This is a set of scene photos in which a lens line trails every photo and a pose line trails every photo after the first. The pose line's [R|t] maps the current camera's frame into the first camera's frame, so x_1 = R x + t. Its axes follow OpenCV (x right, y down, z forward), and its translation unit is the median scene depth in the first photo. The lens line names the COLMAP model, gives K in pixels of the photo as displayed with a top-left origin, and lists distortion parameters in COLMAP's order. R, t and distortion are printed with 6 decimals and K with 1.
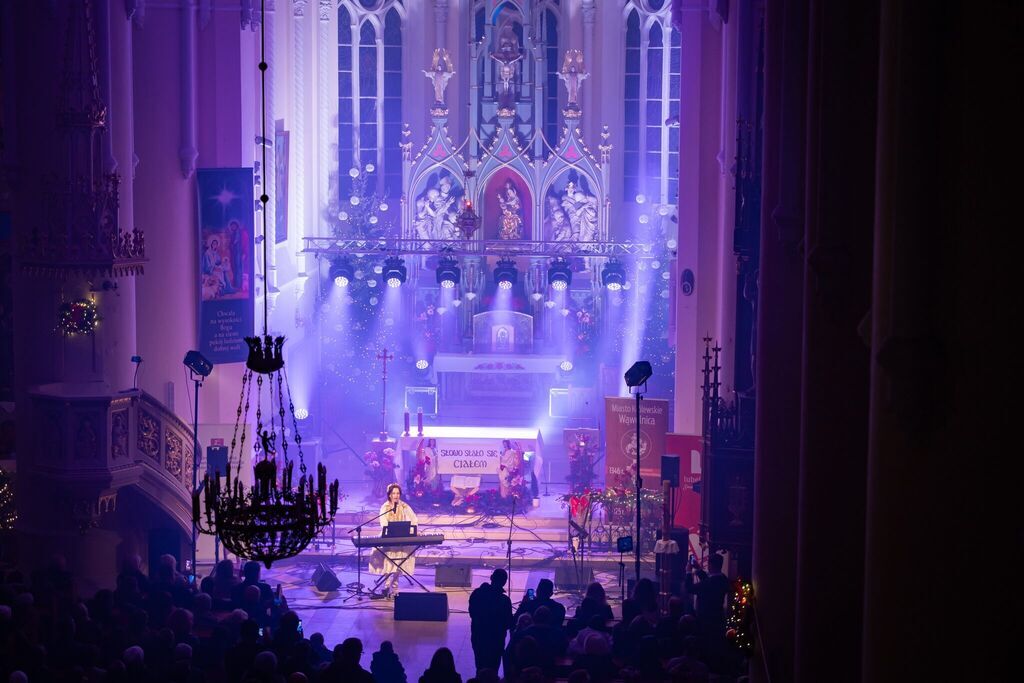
lens RADIAL K [[2231.3, 0, 513.1], [0, 2231.3, 343.1], [0, 0, 1]] dist [0.077011, 0.004650]
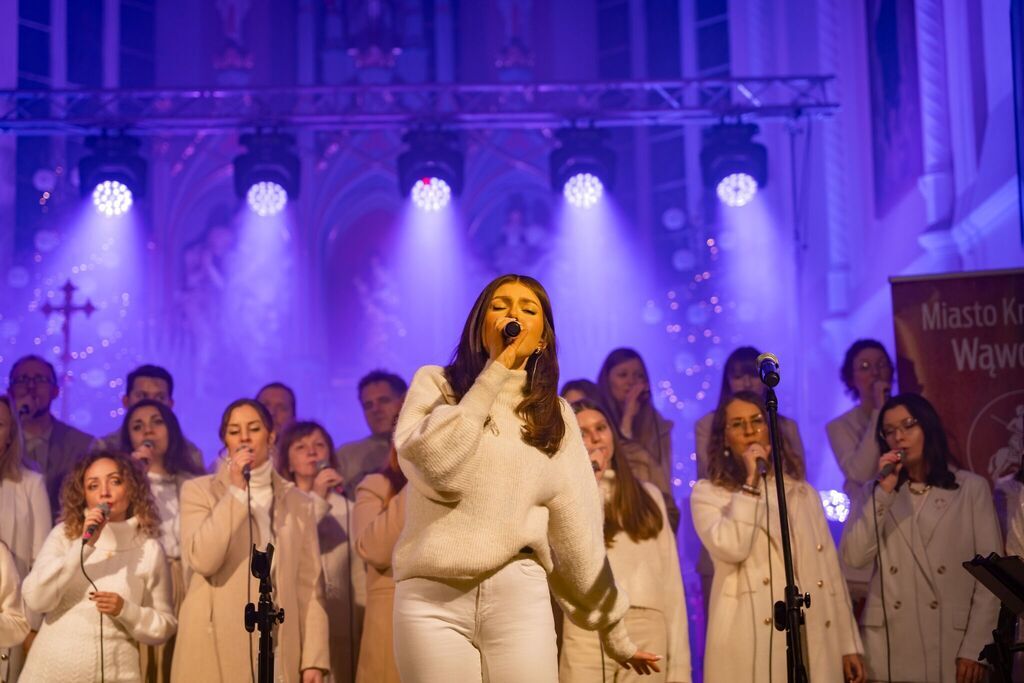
lens RADIAL K [[2023.4, 0, 507.8], [0, 2023.4, 342.4], [0, 0, 1]] dist [0.051631, -0.075452]
pose [[0.993737, -0.013003, 0.110988, -0.023948], [0.043756, 0.959181, -0.279389, 0.075734], [-0.102825, 0.282495, 0.953742, 0.612159]]
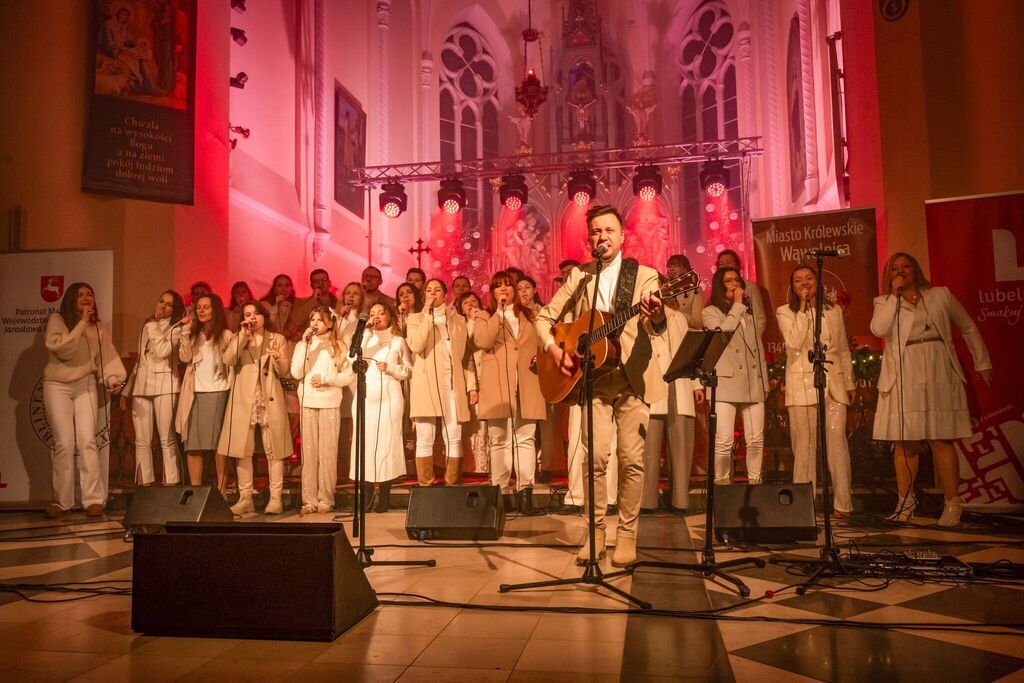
lens RADIAL K [[808.2, 0, 512.6], [0, 808.2, 340.8], [0, 0, 1]] dist [0.008851, -0.009637]
pose [[0.994389, -0.033129, -0.100461, -0.000514], [0.012105, 0.979092, -0.203058, 0.076077], [0.105088, 0.200703, 0.973999, 0.625062]]
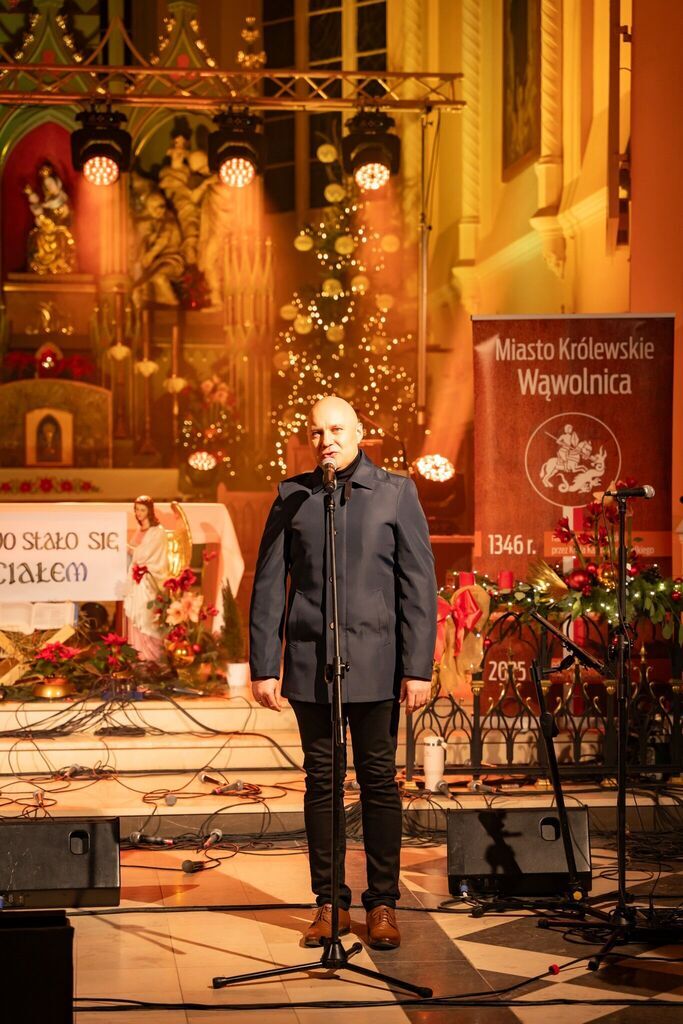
lens RADIAL K [[2066.4, 0, 342.8], [0, 2066.4, 492.0], [0, 0, 1]] dist [0.099562, 0.093211]
pose [[0.981710, -0.005123, 0.190311, -0.027956], [0.029239, 0.991835, -0.124128, 0.068164], [-0.188121, 0.127422, 0.973845, 0.559146]]
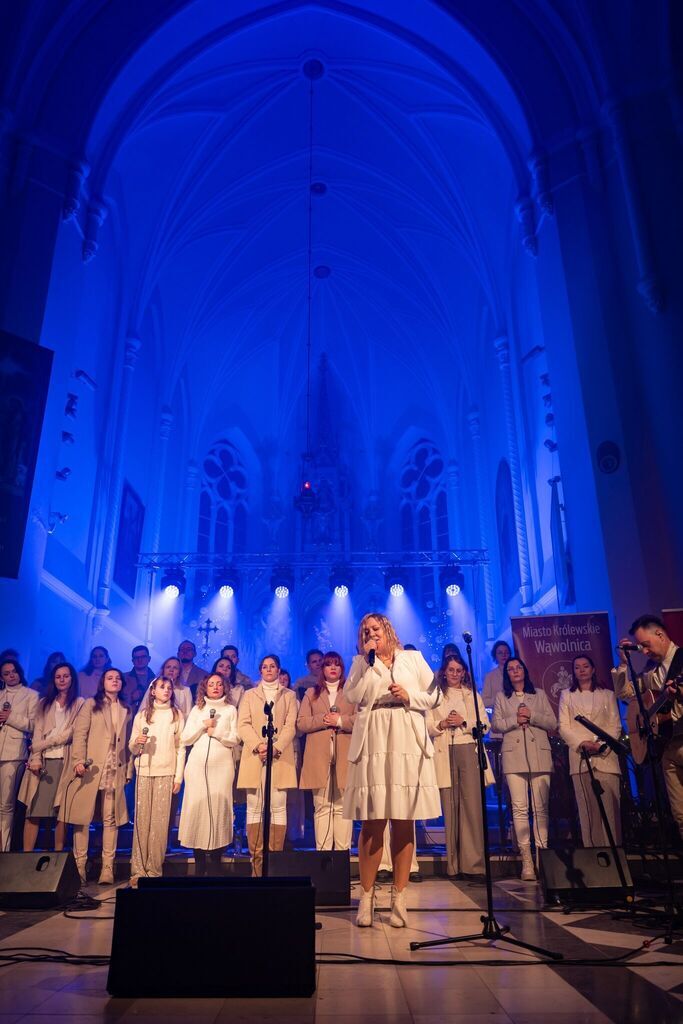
lens RADIAL K [[718.9, 0, 340.4], [0, 718.9, 514.5], [0, 0, 1]] dist [0.010521, -0.022938]
pose [[0.997550, 0.012251, 0.068870, -0.022729], [0.020962, 0.886950, -0.461390, 0.078020], [-0.066737, 0.461704, 0.884520, 0.618558]]
